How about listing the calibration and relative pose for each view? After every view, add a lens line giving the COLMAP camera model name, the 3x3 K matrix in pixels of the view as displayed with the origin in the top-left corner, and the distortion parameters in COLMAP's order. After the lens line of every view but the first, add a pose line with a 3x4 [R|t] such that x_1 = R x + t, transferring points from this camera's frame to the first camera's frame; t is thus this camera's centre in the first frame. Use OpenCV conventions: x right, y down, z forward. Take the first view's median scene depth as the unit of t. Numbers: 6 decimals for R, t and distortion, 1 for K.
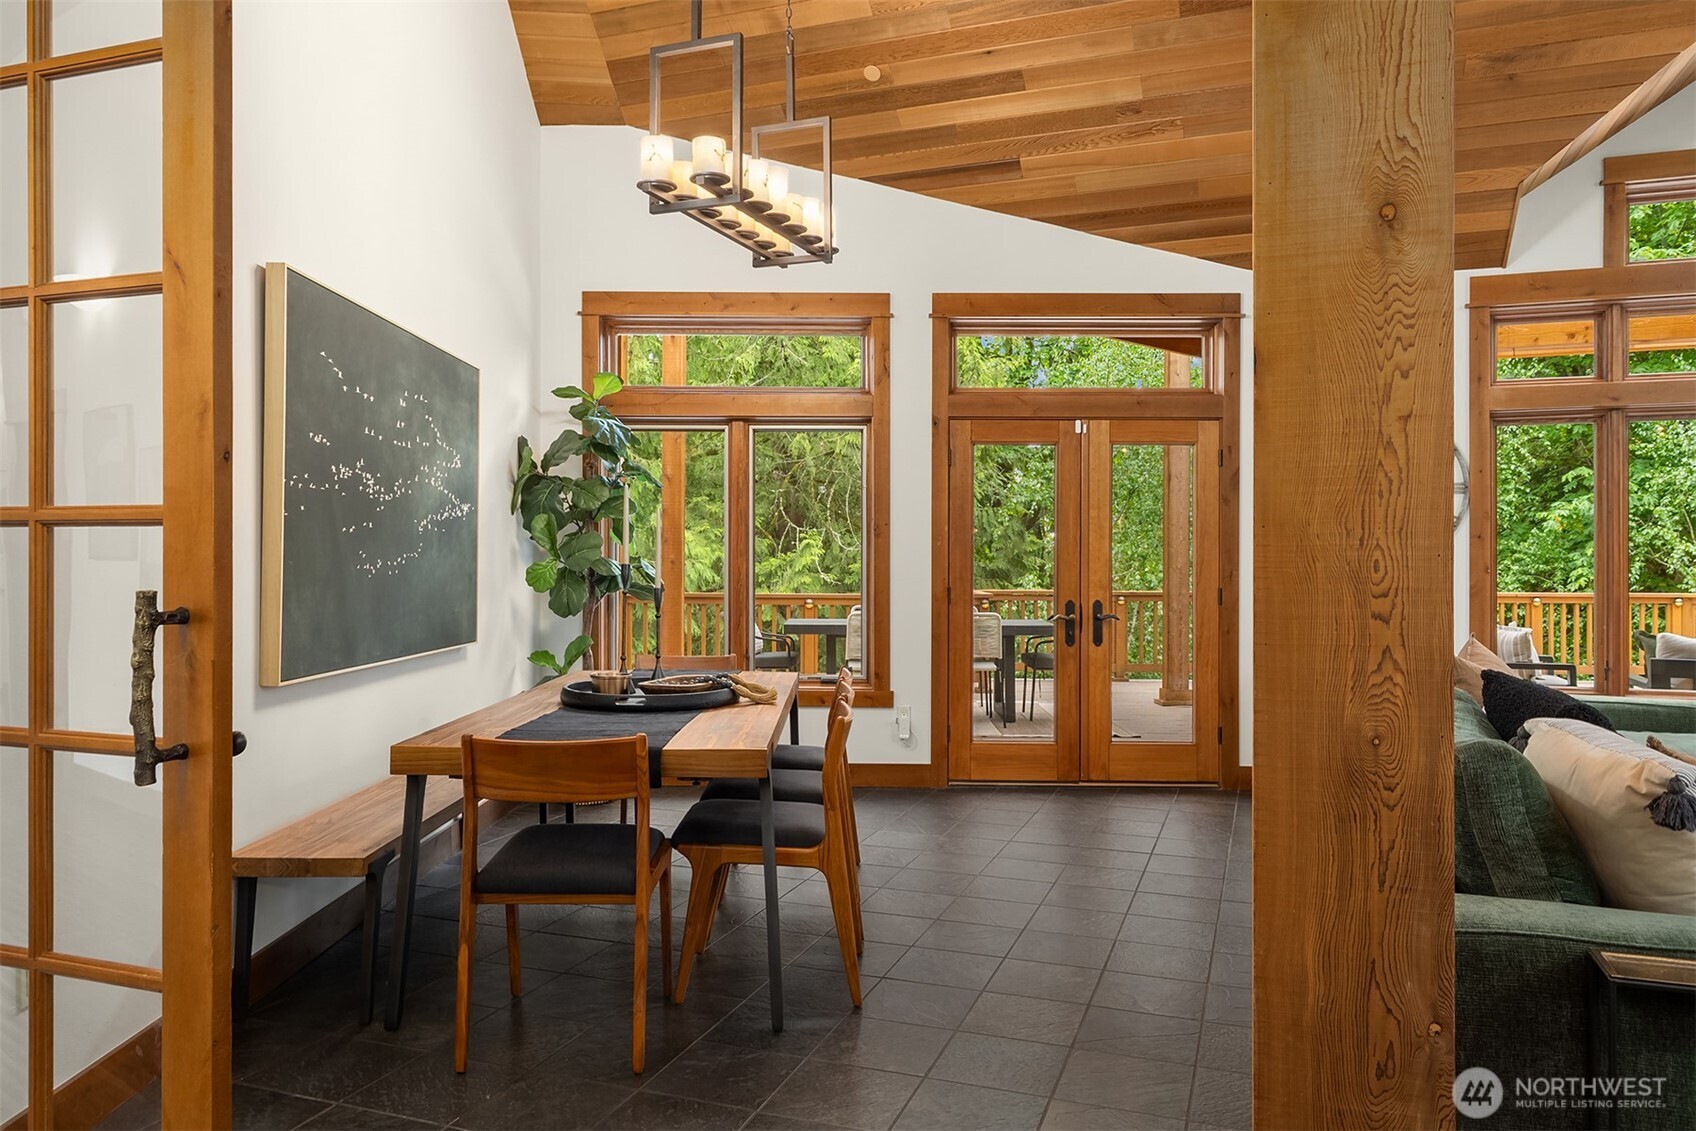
lens RADIAL K [[1172.7, 0, 848.0], [0, 1172.7, 565.5], [0, 0, 1]] dist [-0.000151, 0.000218]
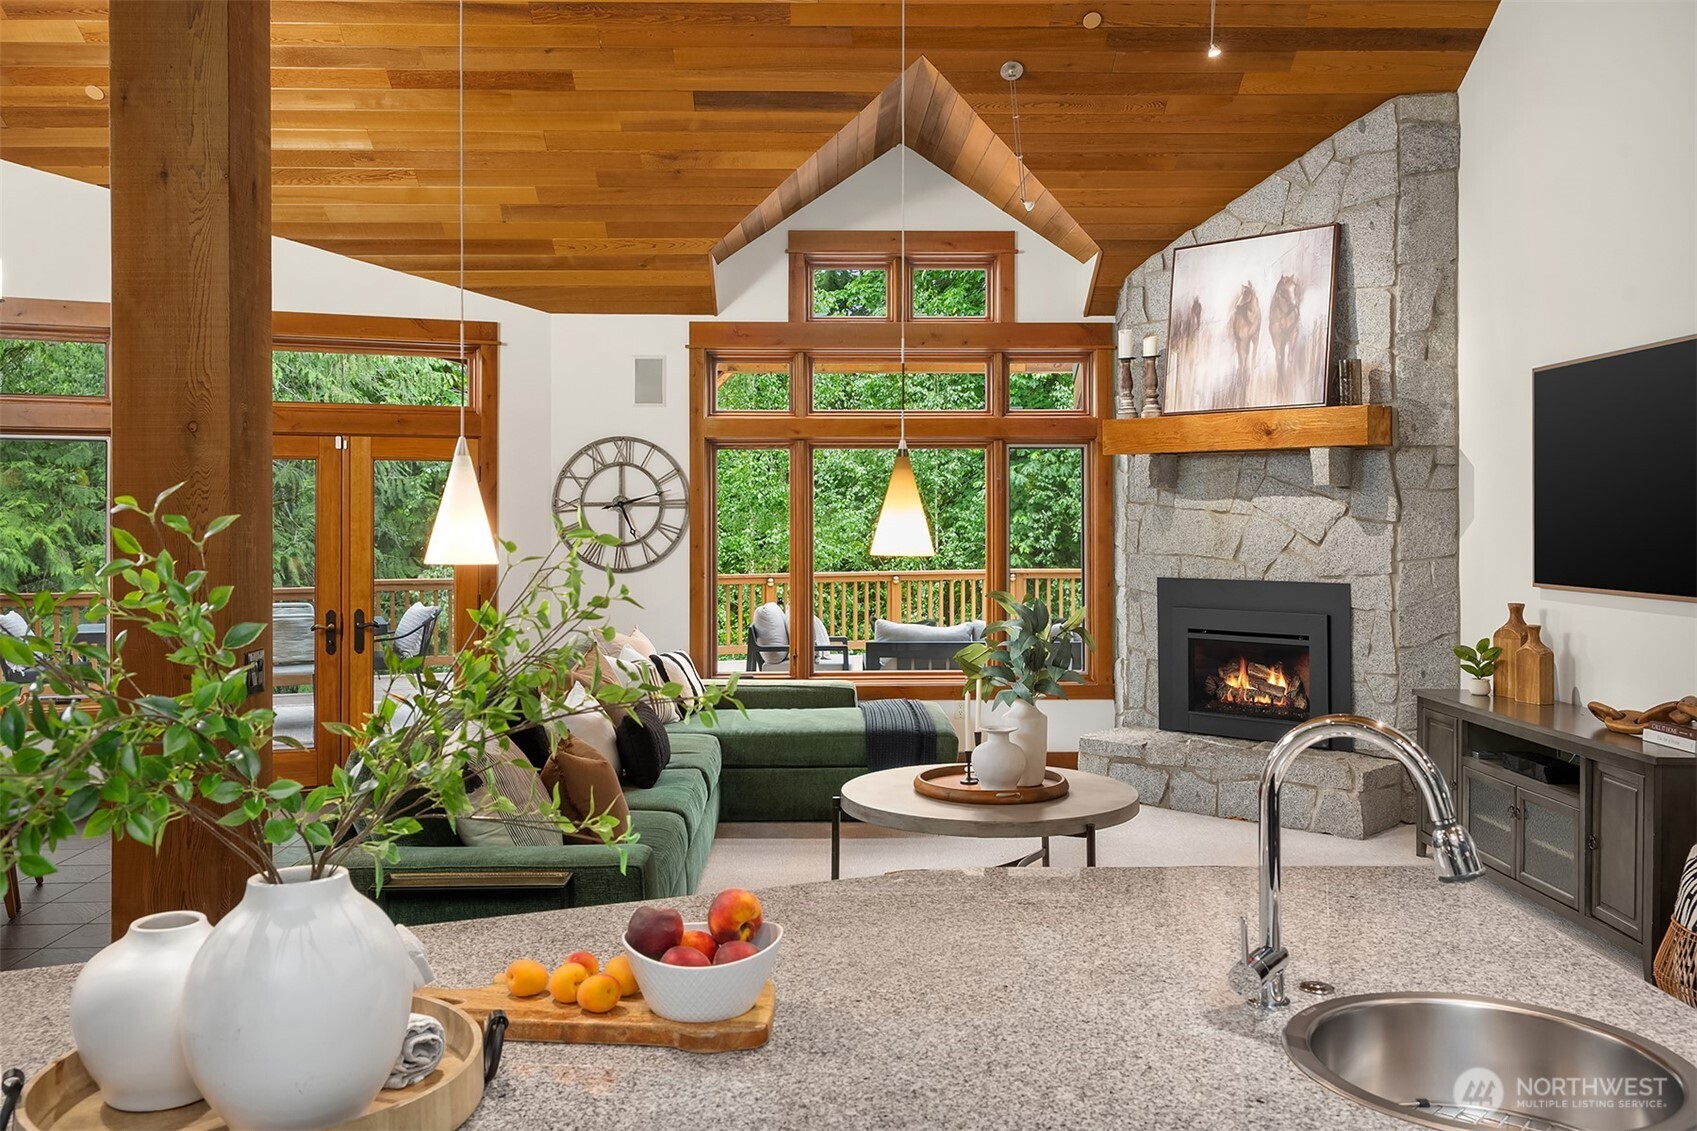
lens RADIAL K [[1381.5, 0, 846.9], [0, 1381.5, 506.8], [0, 0, 1]] dist [0.030494, -0.014941]
pose [[0.930462, -0.003438, 0.366372, 0.180018], [0.007782, 0.999916, -0.010380, -0.049449], [-0.366306, 0.012509, 0.930410, -0.334959]]
